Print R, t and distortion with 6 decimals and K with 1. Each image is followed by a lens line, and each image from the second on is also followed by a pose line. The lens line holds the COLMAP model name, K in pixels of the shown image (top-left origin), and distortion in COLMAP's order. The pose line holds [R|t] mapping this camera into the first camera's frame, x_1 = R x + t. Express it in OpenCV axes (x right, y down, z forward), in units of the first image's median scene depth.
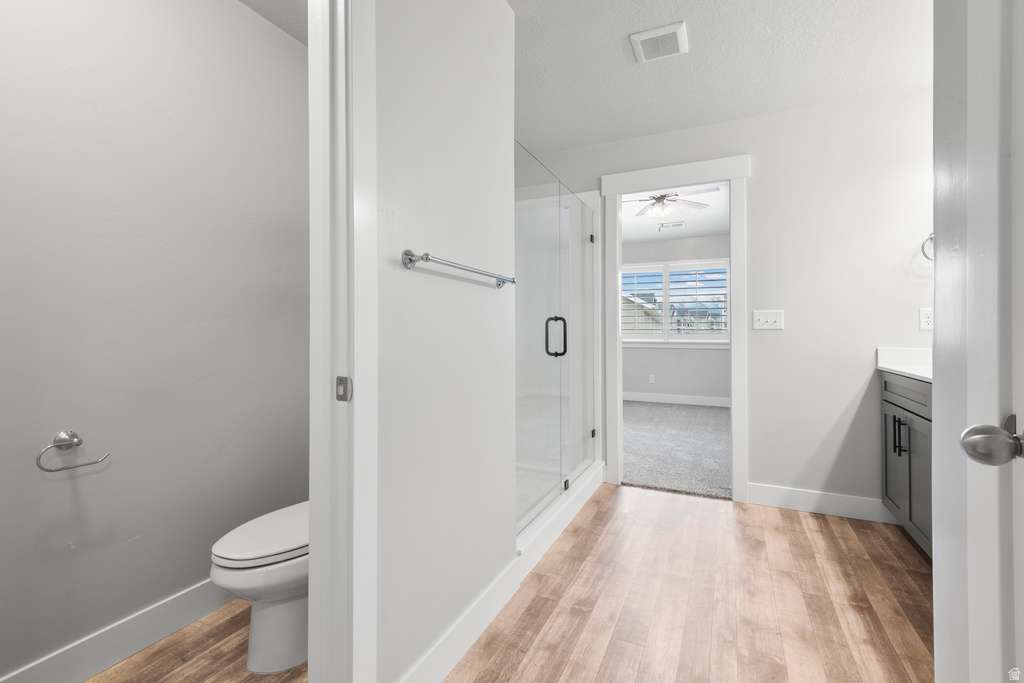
lens RADIAL K [[459.9, 0, 509.8], [0, 459.9, 335.0], [0, 0, 1]] dist [0.020847, -0.008172]
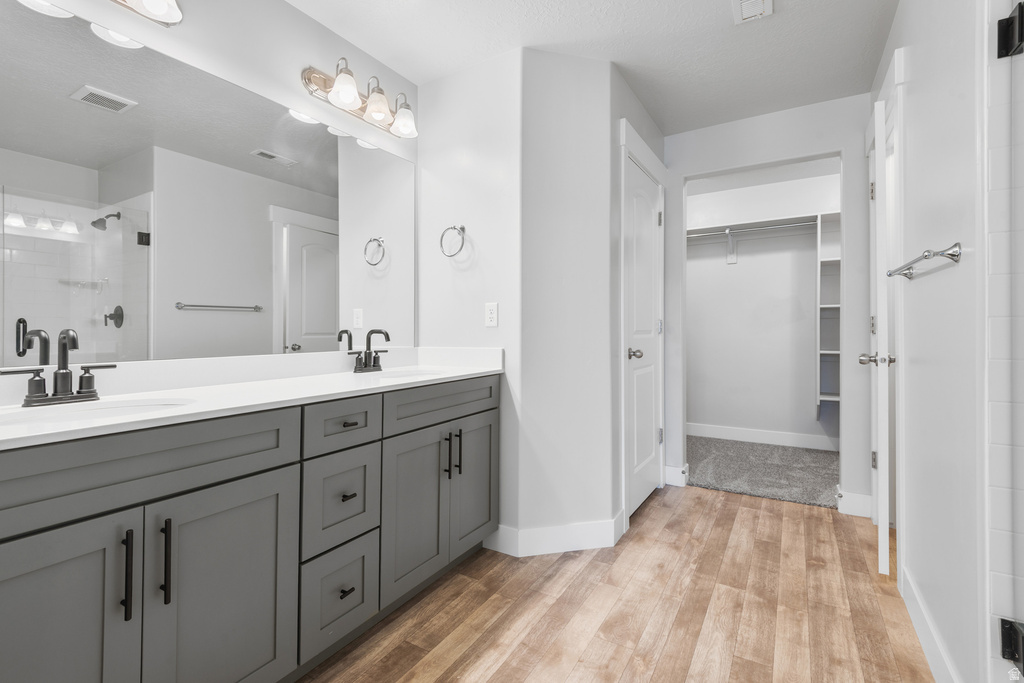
lens RADIAL K [[459.9, 0, 514.9], [0, 459.9, 333.8], [0, 0, 1]] dist [0.020847, -0.008172]
pose [[-0.995192, 0.000434, 0.097947, 0.722883], [0.002479, 0.999781, 0.020760, -0.013945], [-0.097917, 0.020902, -0.994975, 2.017699]]
